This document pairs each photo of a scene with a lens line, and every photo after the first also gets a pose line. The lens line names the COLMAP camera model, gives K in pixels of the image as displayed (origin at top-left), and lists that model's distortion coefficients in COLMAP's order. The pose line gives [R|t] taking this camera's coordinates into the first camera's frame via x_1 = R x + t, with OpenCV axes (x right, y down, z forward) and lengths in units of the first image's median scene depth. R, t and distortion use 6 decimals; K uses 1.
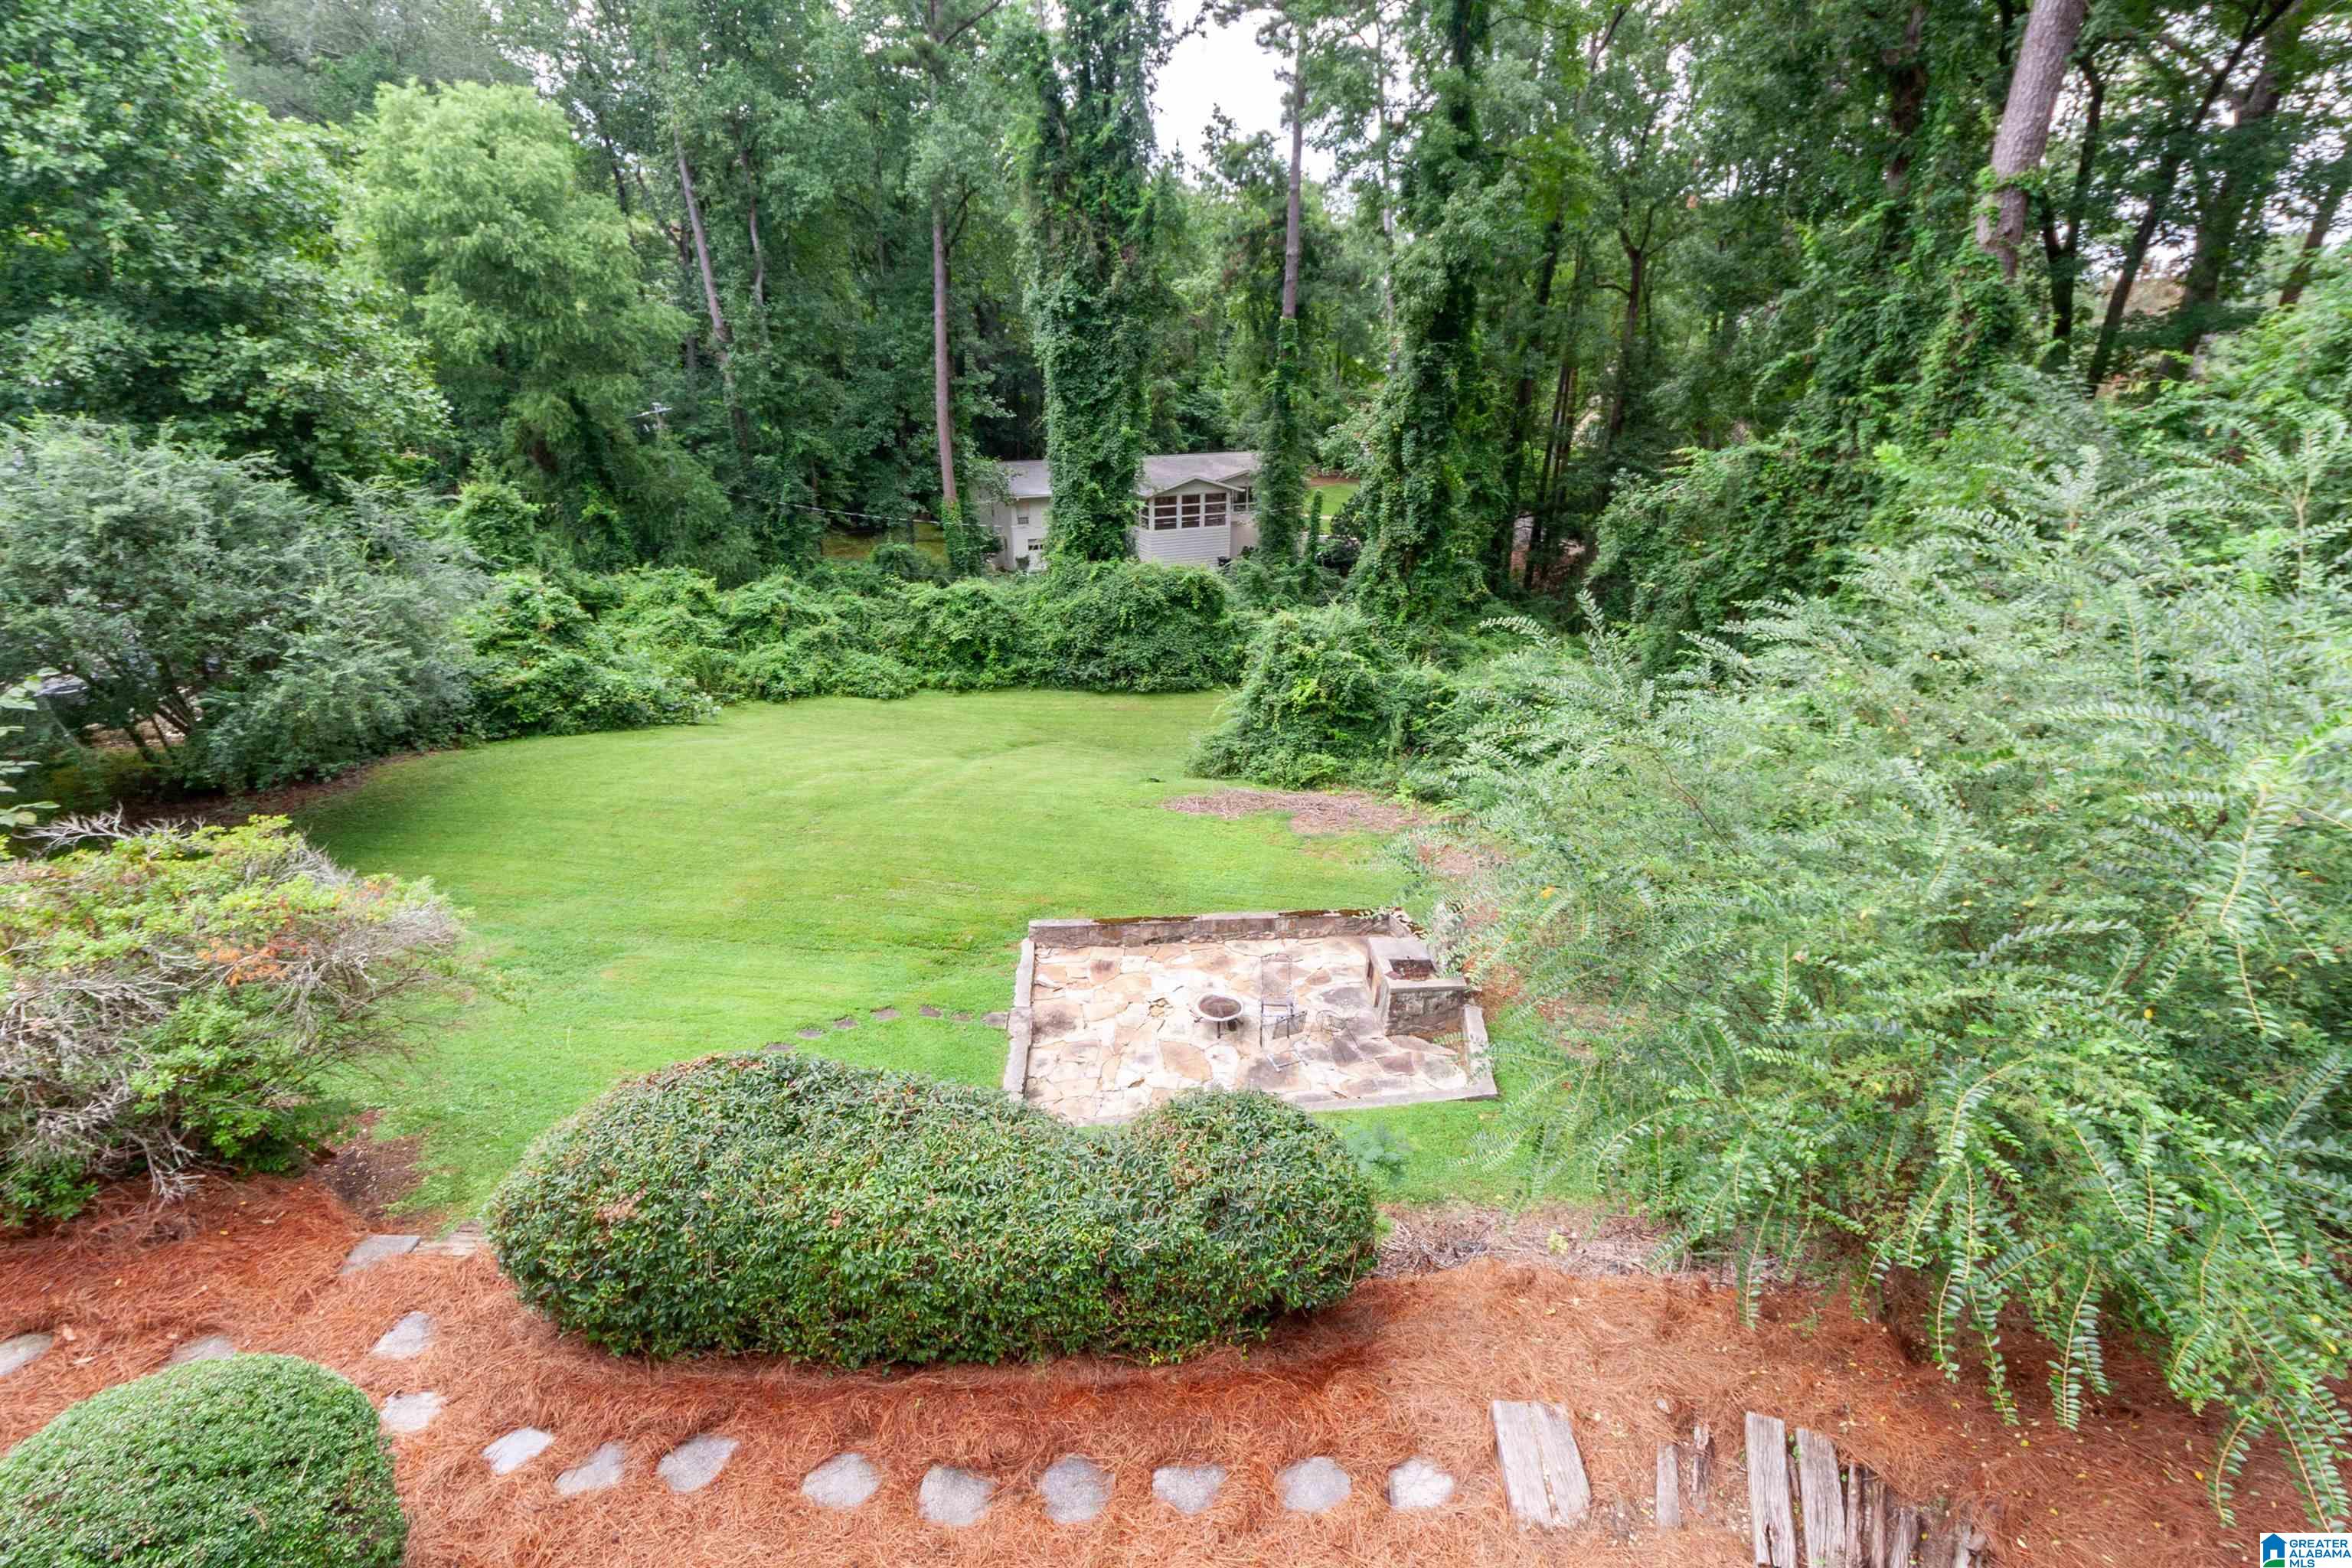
lens RADIAL K [[1012.1, 0, 1181.5], [0, 1012.1, 789.8], [0, 0, 1]] dist [0.000756, -0.000026]
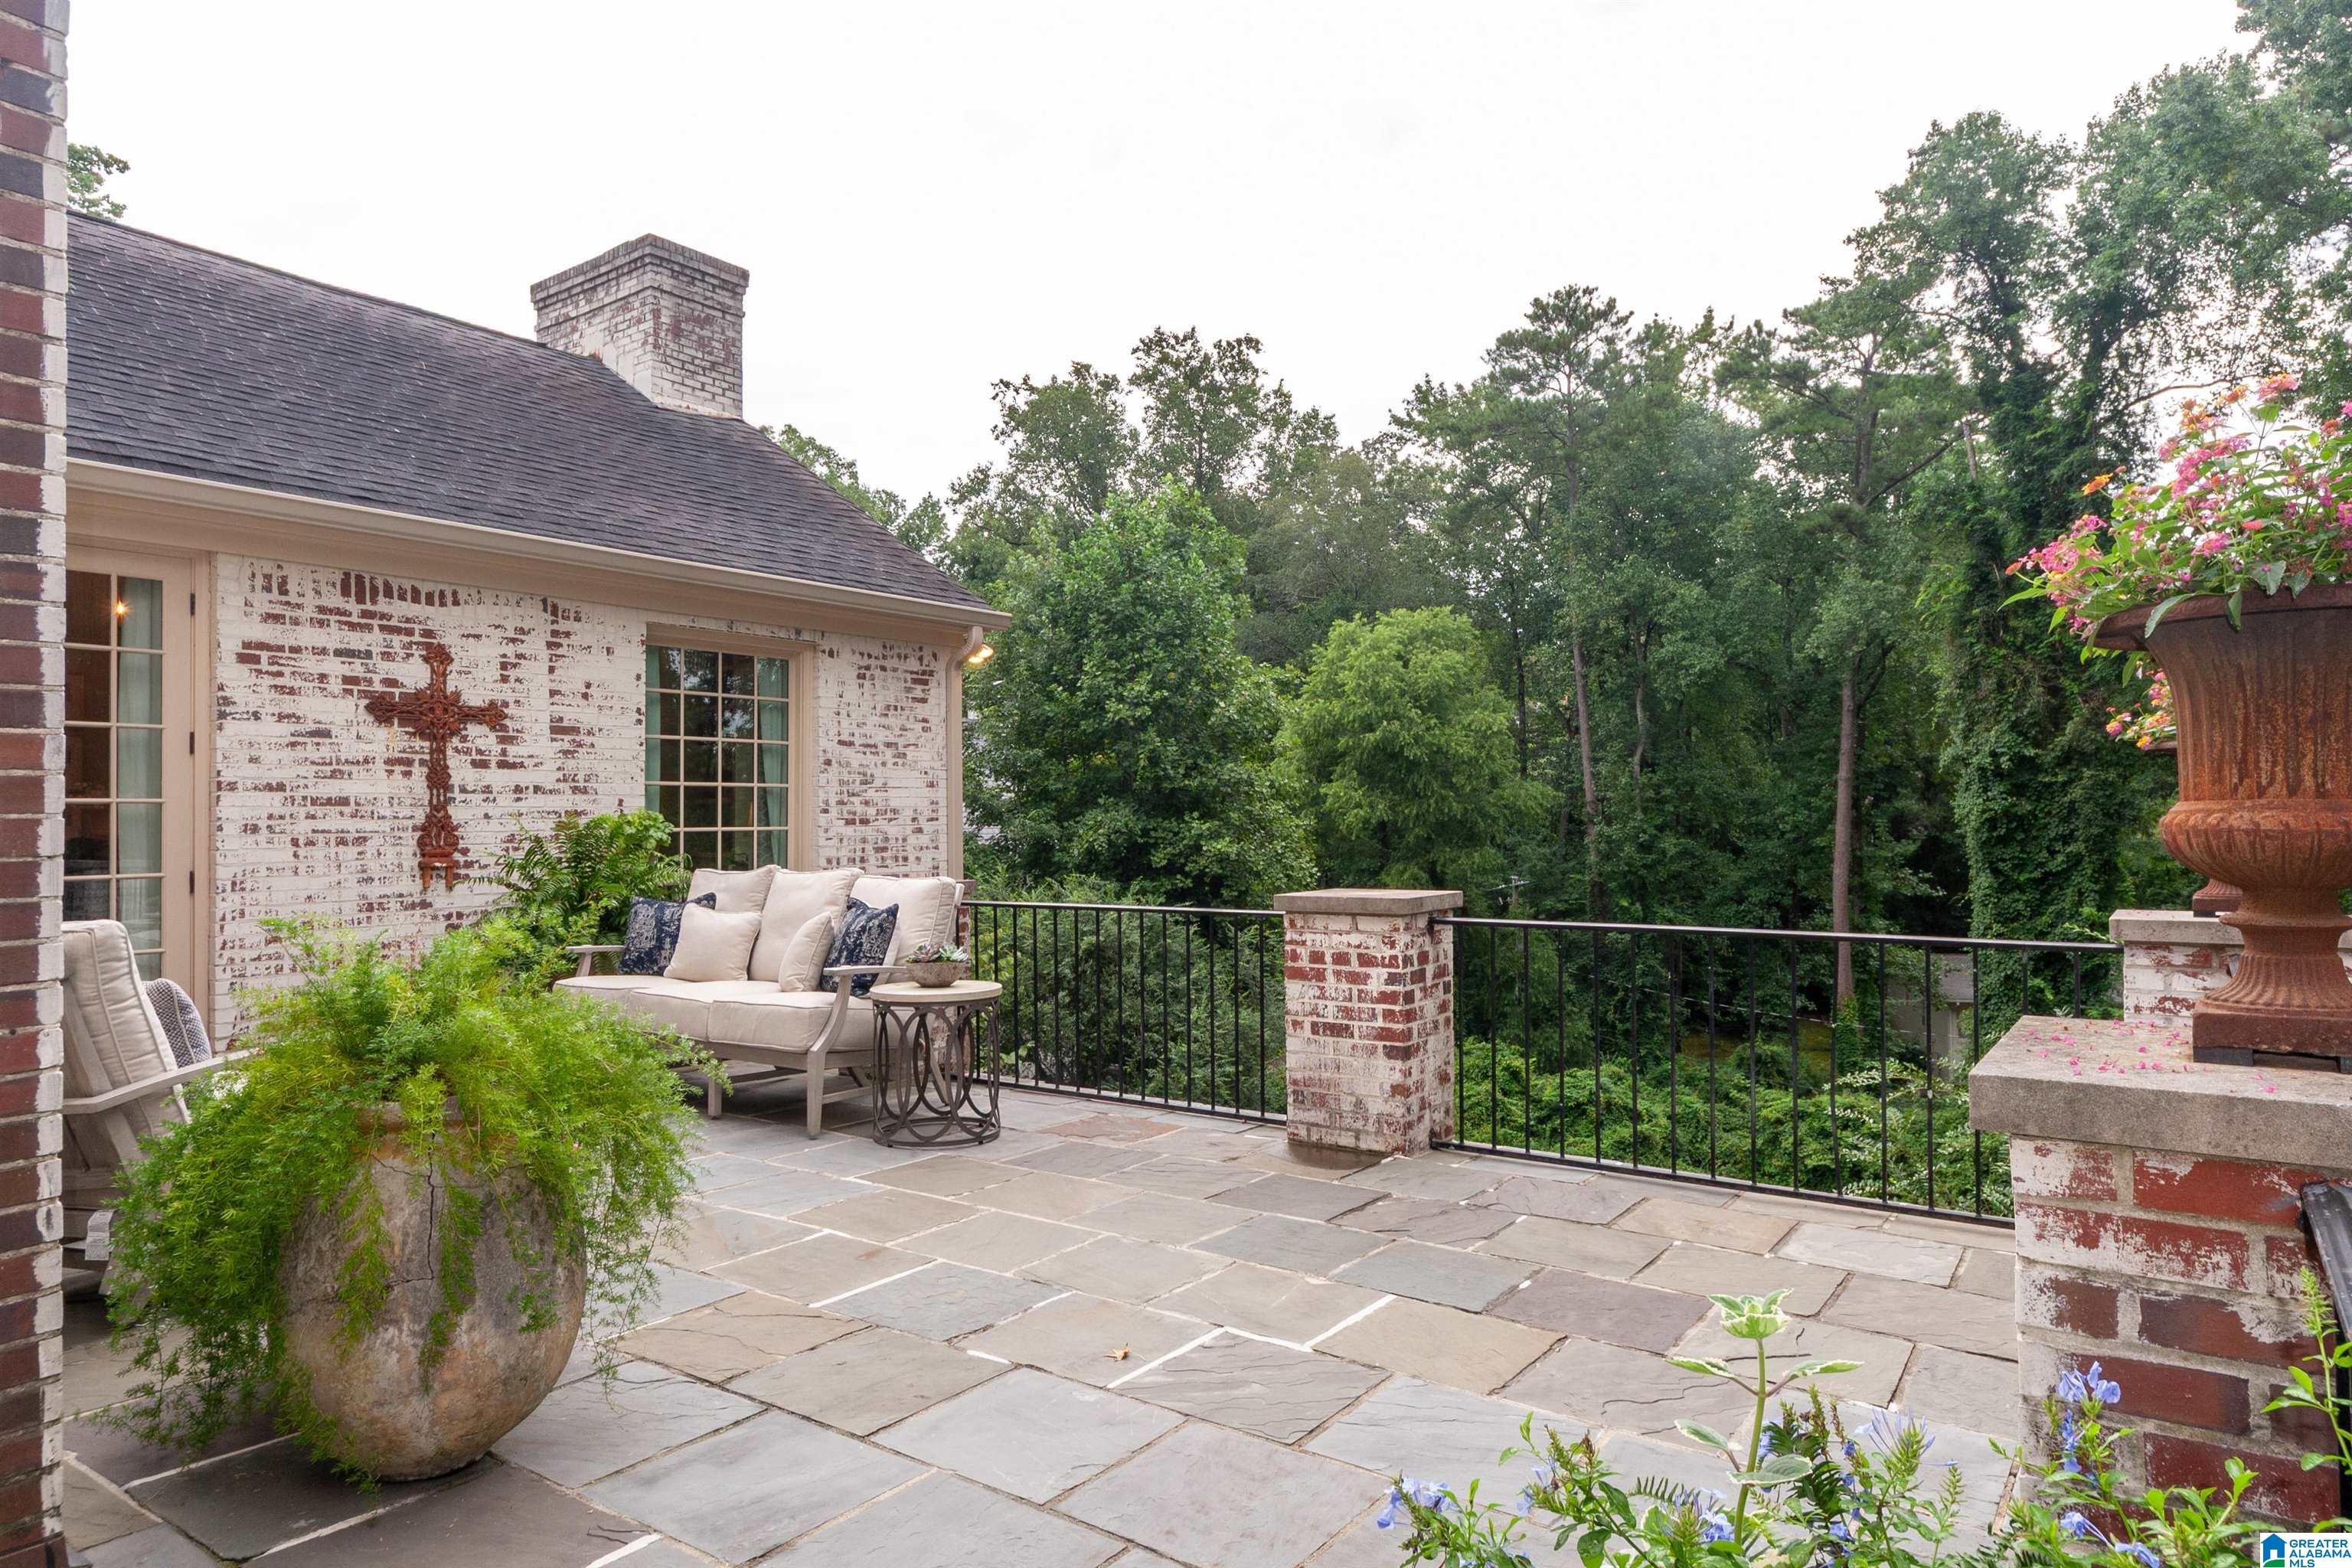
lens RADIAL K [[1388.1, 0, 1202.0], [0, 1388.1, 794.7], [0, 0, 1]] dist [0.002782, -0.003150]
pose [[0.766457, -0.034344, -0.641376, 0.104701], [-0.235850, 0.913763, -0.330774, 0.051449], [0.597426, 0.404793, 0.692261, -0.113303]]
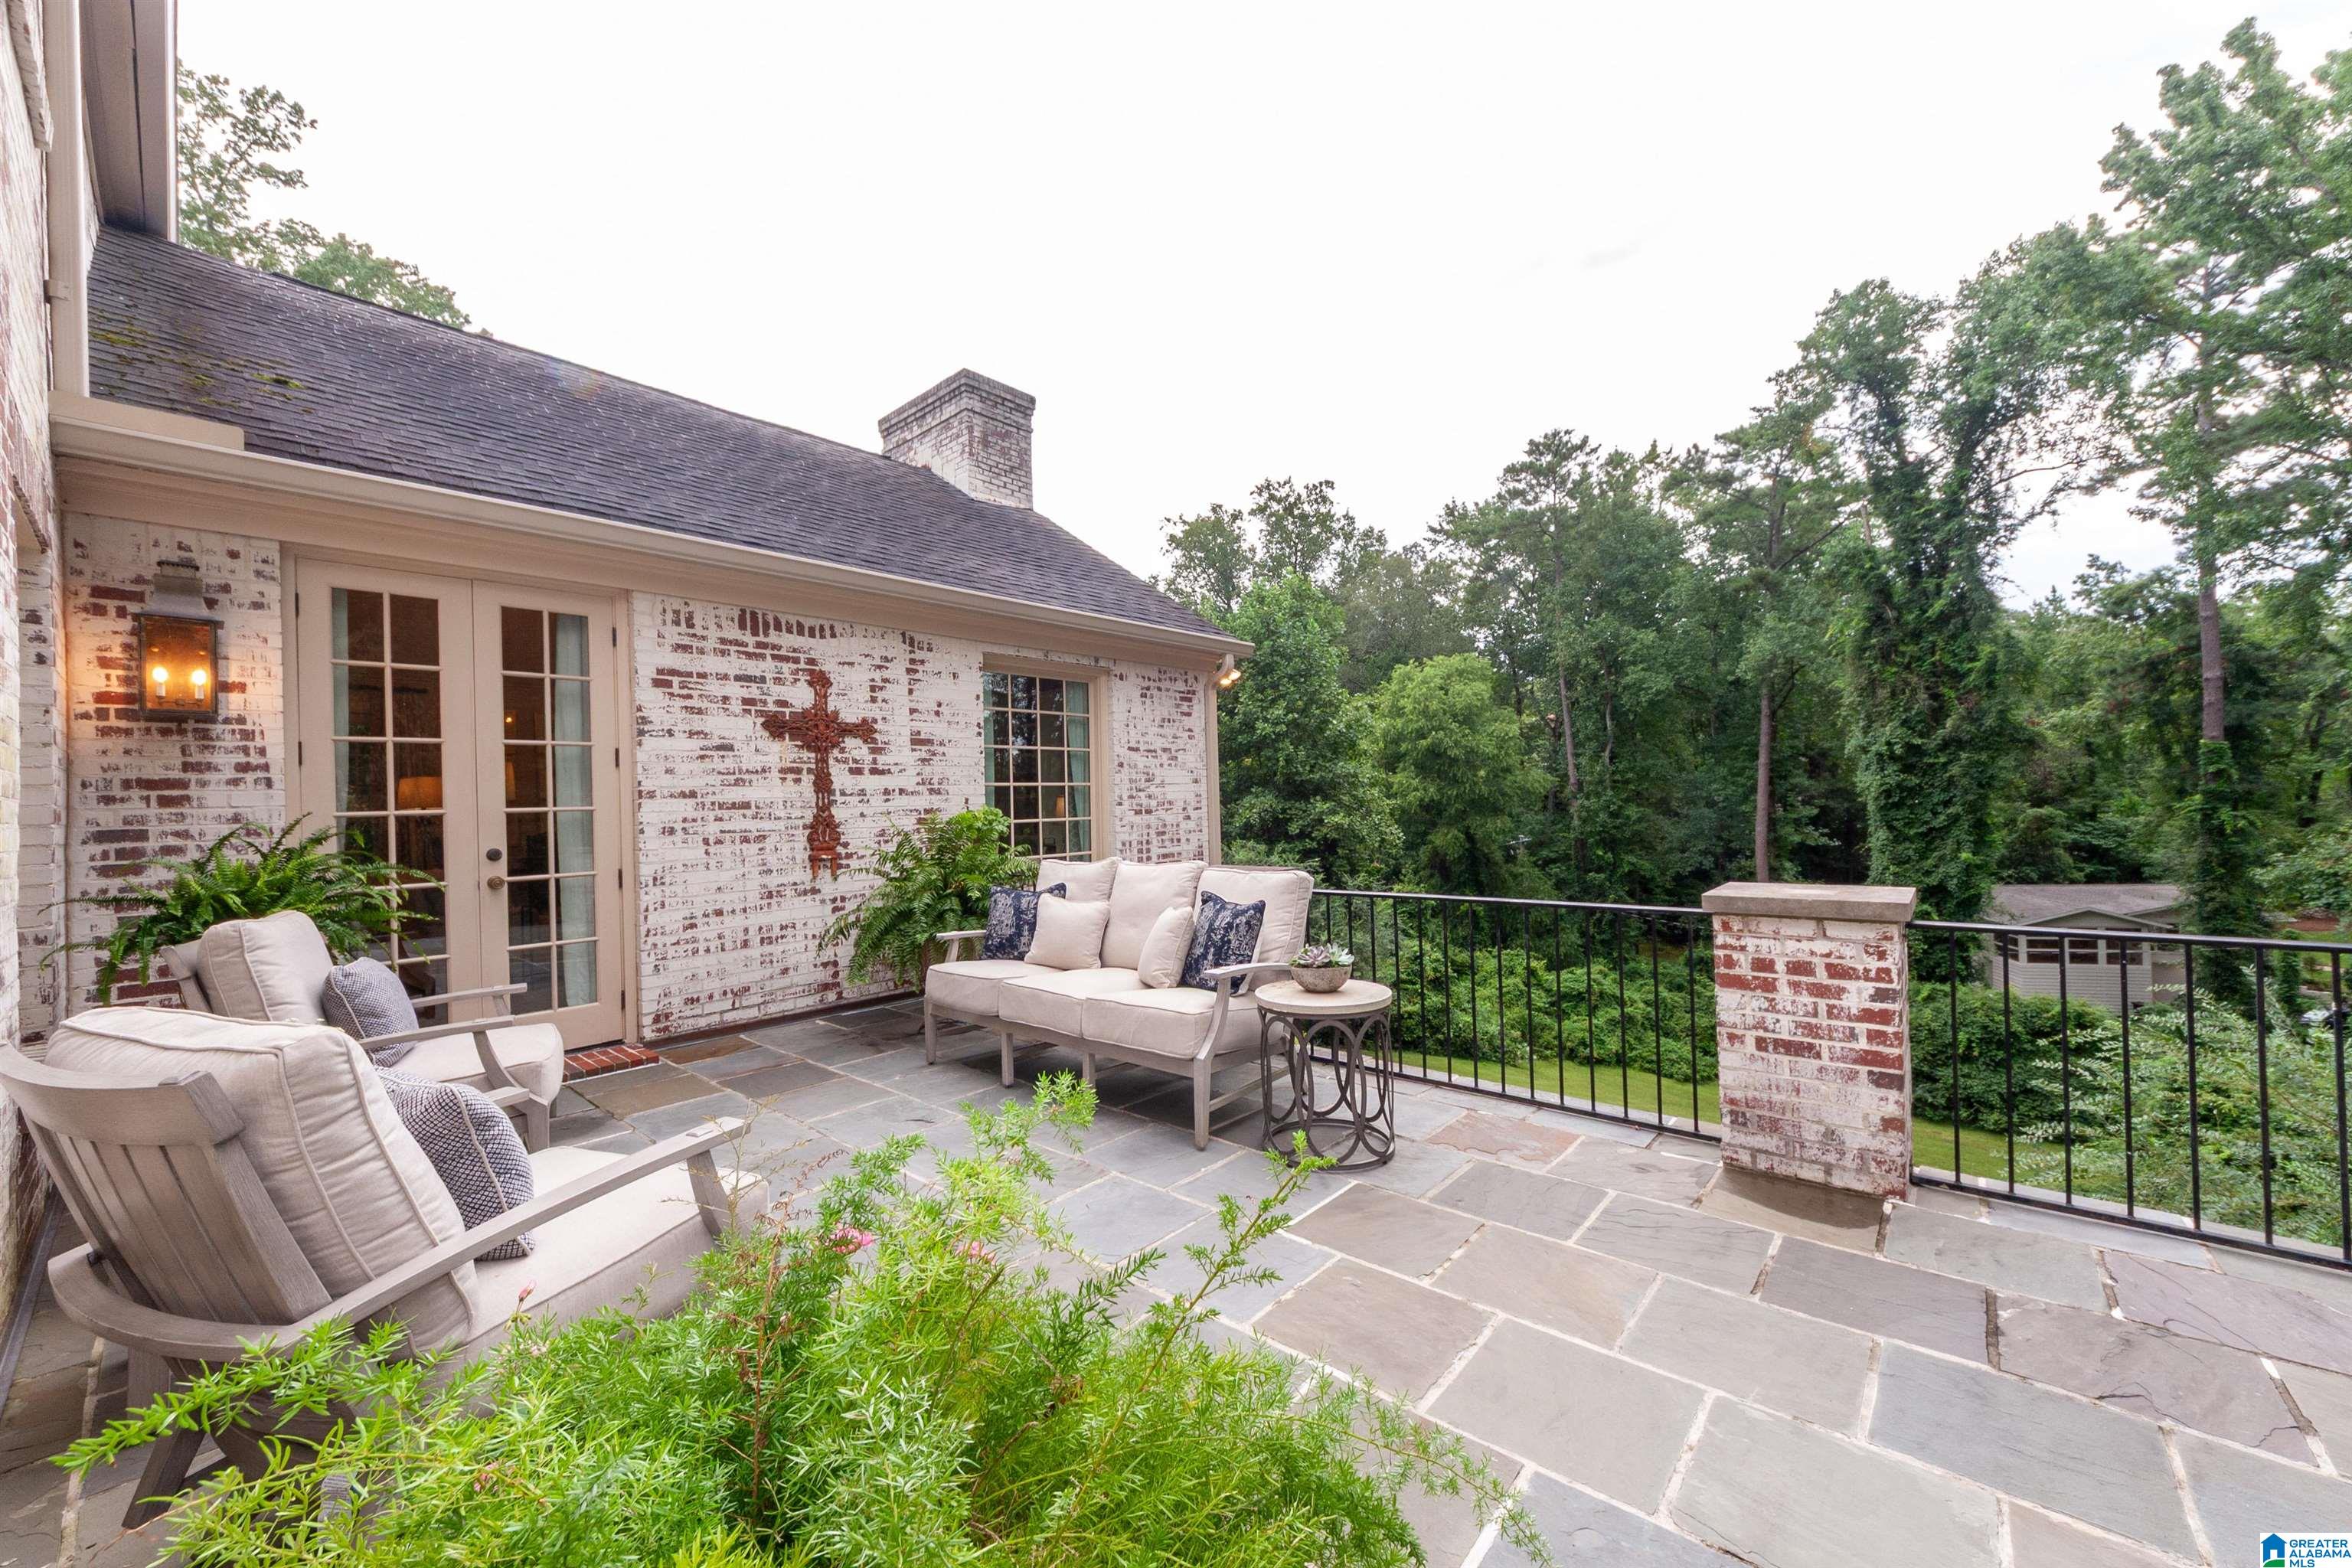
lens RADIAL K [[881.8, 0, 1201.2], [0, 881.8, 797.1], [0, 0, 1]] dist [0.014370, -0.009210]
pose [[0.699006, -0.039105, -0.714046, 0.046614], [-0.248961, 0.922732, -0.294250, 0.039762], [0.670380, 0.383452, 0.635260, -0.093712]]
